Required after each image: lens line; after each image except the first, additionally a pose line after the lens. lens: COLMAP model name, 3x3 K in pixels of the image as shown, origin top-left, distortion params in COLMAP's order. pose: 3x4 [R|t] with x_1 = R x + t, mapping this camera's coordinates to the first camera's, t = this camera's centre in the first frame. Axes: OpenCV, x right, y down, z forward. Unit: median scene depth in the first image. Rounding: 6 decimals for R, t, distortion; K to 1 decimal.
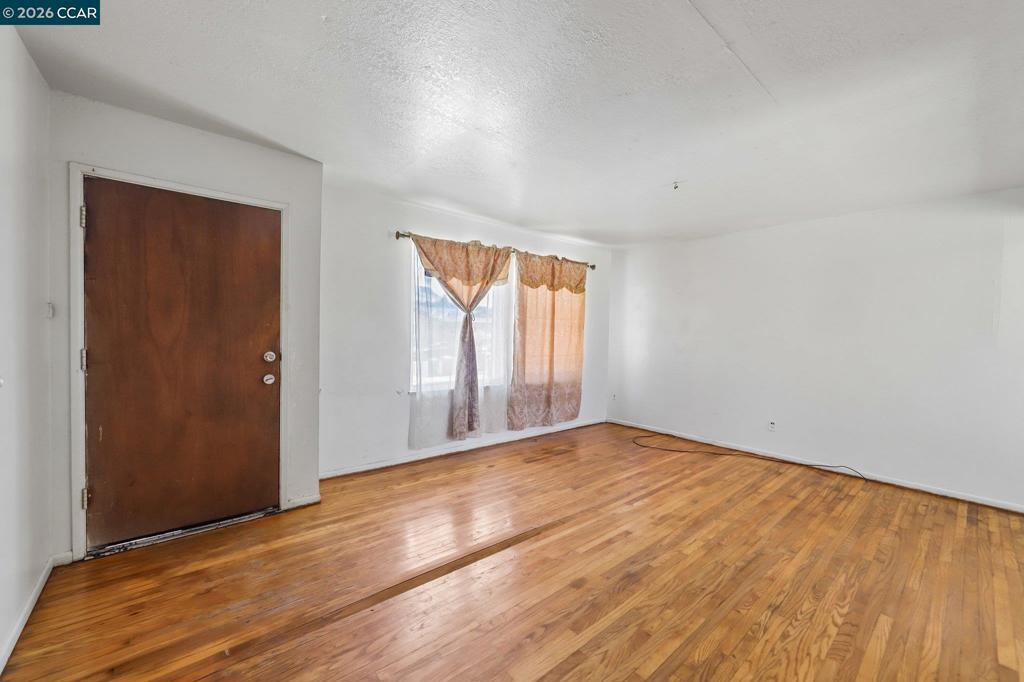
lens RADIAL K [[403.8, 0, 514.7], [0, 403.8, 345.9], [0, 0, 1]] dist [-0.011617, 0.001601]
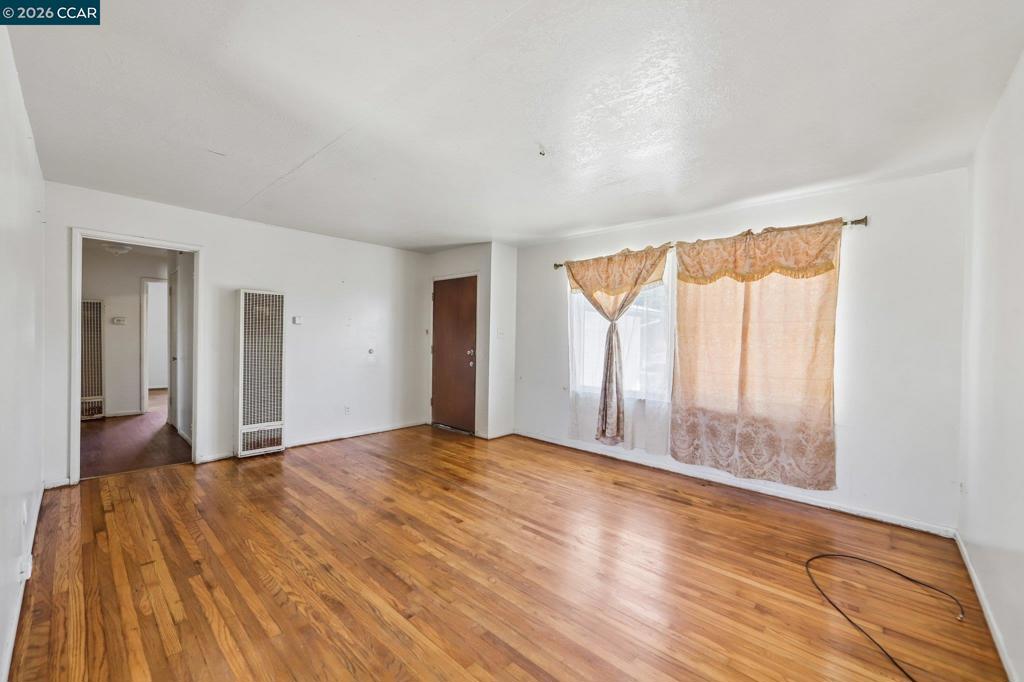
lens RADIAL K [[403.8, 0, 519.7], [0, 403.8, 340.5], [0, 0, 1]] dist [-0.011617, 0.001601]
pose [[0.128327, -0.011365, -0.991667, 1.029474], [-0.049933, 0.998592, -0.017905, -0.004633], [0.990474, 0.051815, 0.127579, 0.750436]]
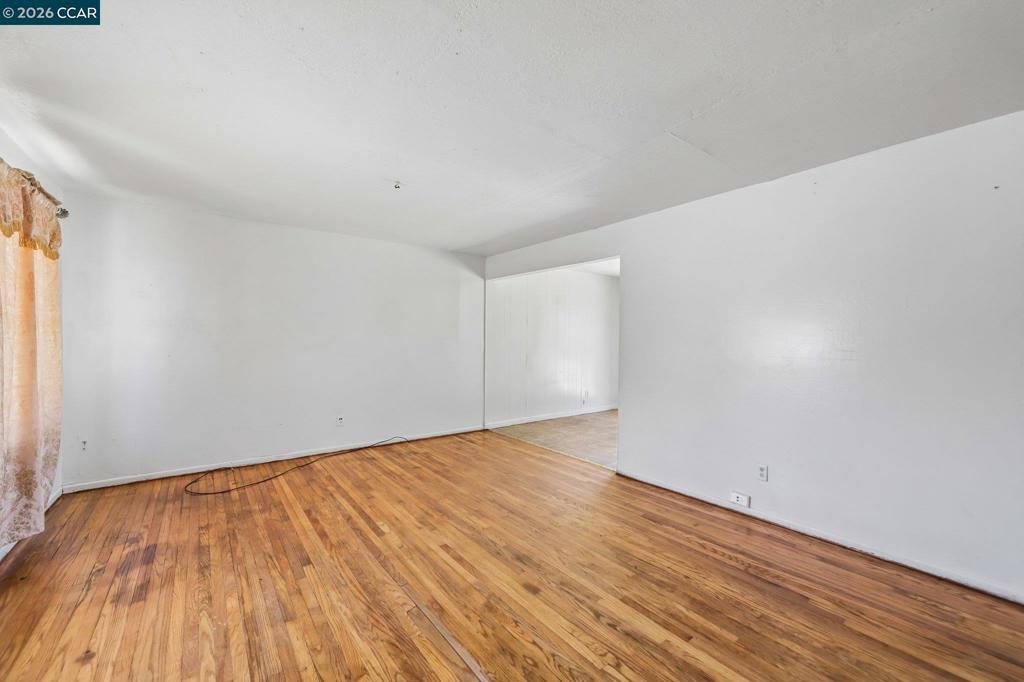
lens RADIAL K [[403.8, 0, 522.5], [0, 403.8, 343.3], [0, 0, 1]] dist [-0.011617, 0.001601]
pose [[0.036643, -0.030294, 0.998869, -0.492415], [0.025600, 0.999241, 0.029366, -0.032116], [-0.999000, 0.024495, 0.037391, 0.575961]]
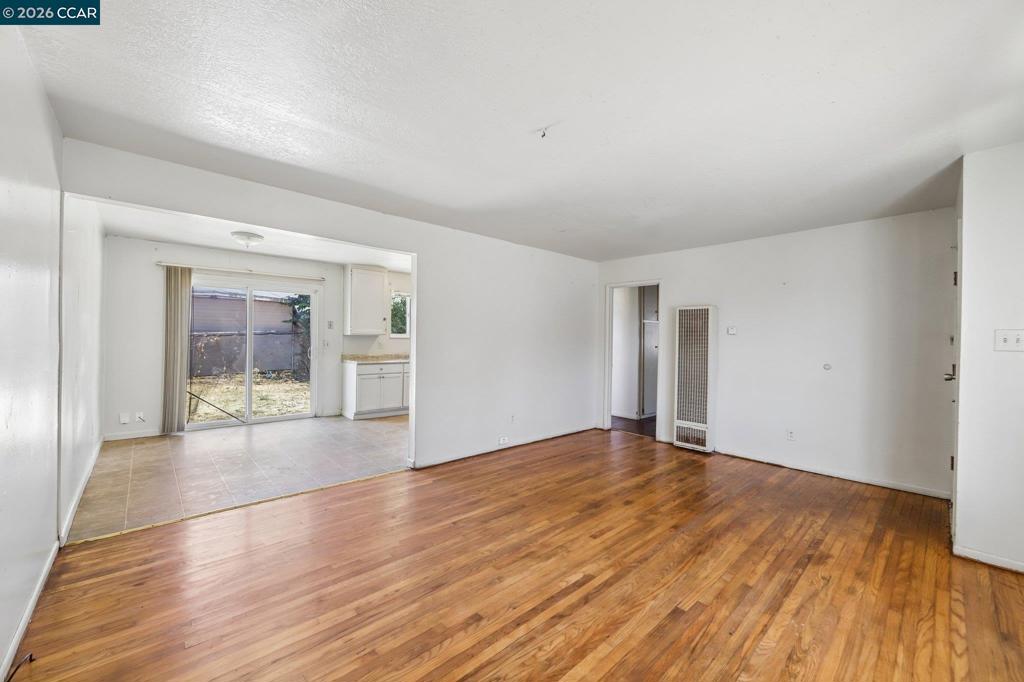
lens RADIAL K [[403.8, 0, 515.9], [0, 403.8, 341.9], [0, 0, 1]] dist [-0.011617, 0.001601]
pose [[-0.998518, -0.037681, -0.039279, 0.402430], [-0.039176, 0.998509, 0.038005, -0.043107], [0.037788, 0.039488, -0.998505, 1.493170]]
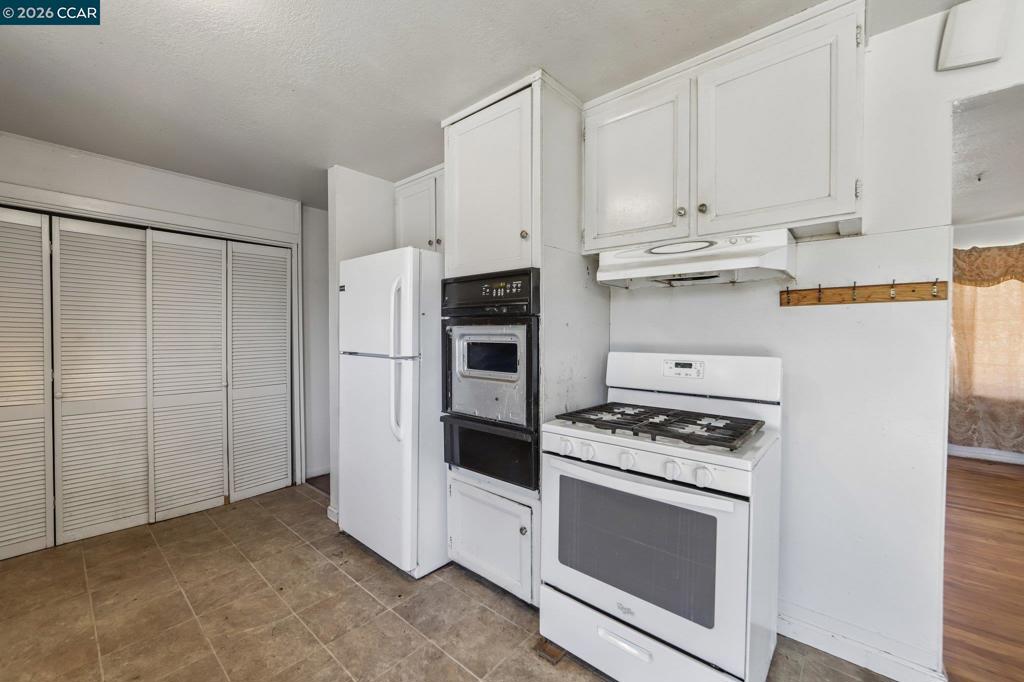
lens RADIAL K [[403.8, 0, 520.8], [0, 403.8, 342.2], [0, 0, 1]] dist [-0.011617, 0.001601]
pose [[0.160722, -0.005341, -0.986985, 0.989841], [-0.030162, 0.999492, -0.010320, 0.022356], [0.986539, 0.031428, 0.160479, -0.167405]]
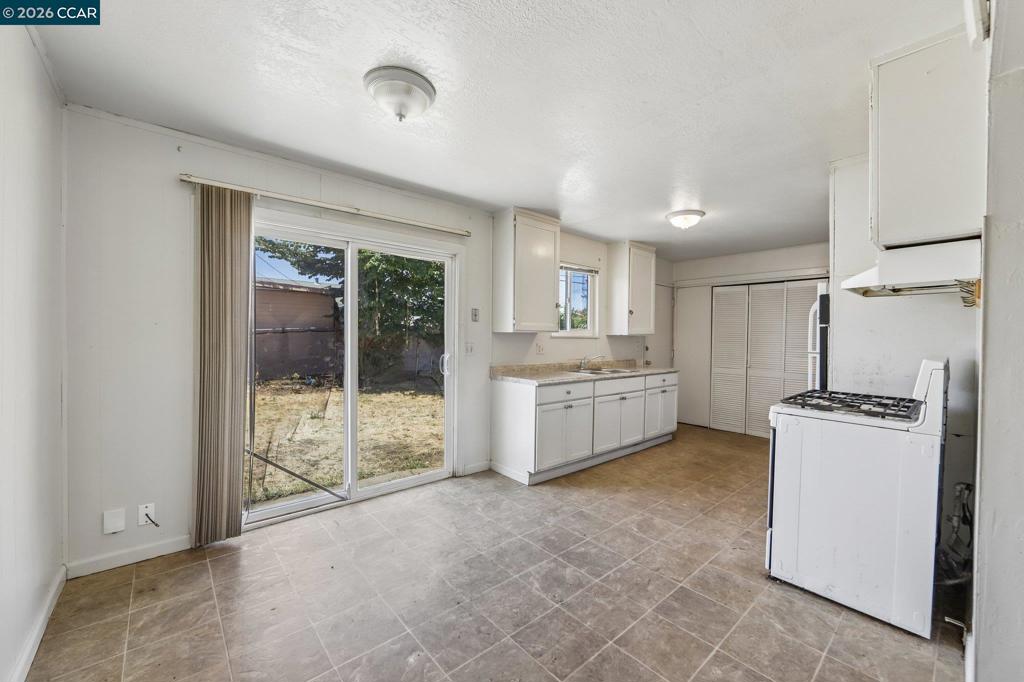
lens RADIAL K [[403.8, 0, 519.6], [0, 403.8, 342.8], [0, 0, 1]] dist [-0.011617, 0.001601]
pose [[-0.999158, -0.034938, -0.021519, 1.089575], [-0.035949, 0.998173, 0.048570, -0.000416], [0.019783, 0.049303, -0.998588, 0.682259]]
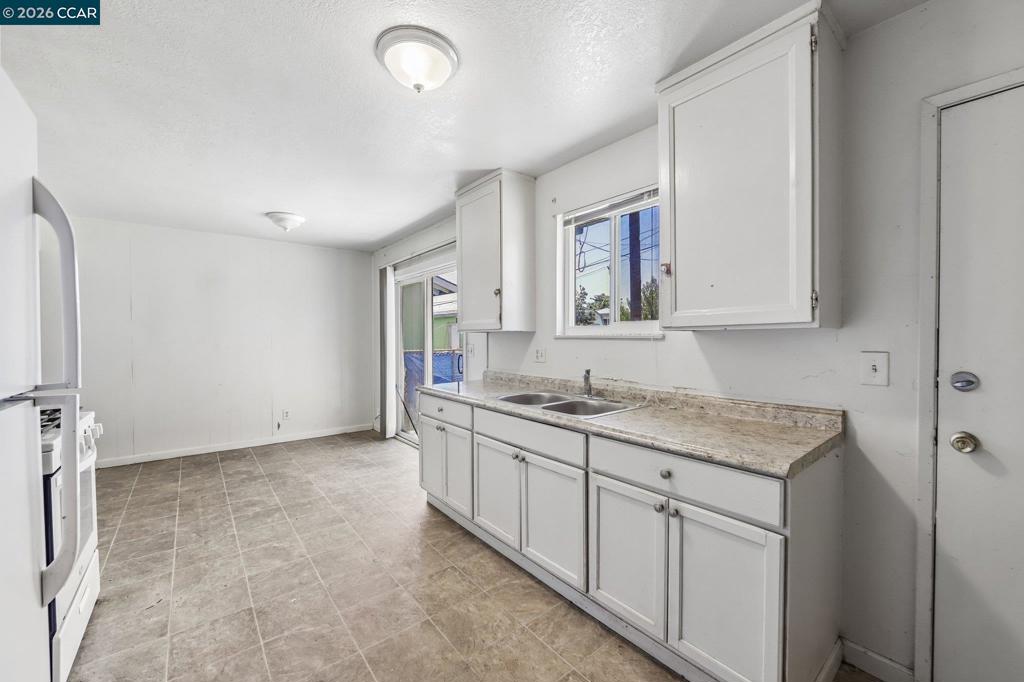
lens RADIAL K [[403.8, 0, 517.4], [0, 403.8, 345.0], [0, 0, 1]] dist [-0.011617, 0.001601]
pose [[0.022613, -0.042971, 0.998820, 0.149125], [0.033229, 0.998556, 0.042207, 0.018355], [-0.999192, 0.032235, 0.024009, -0.528910]]
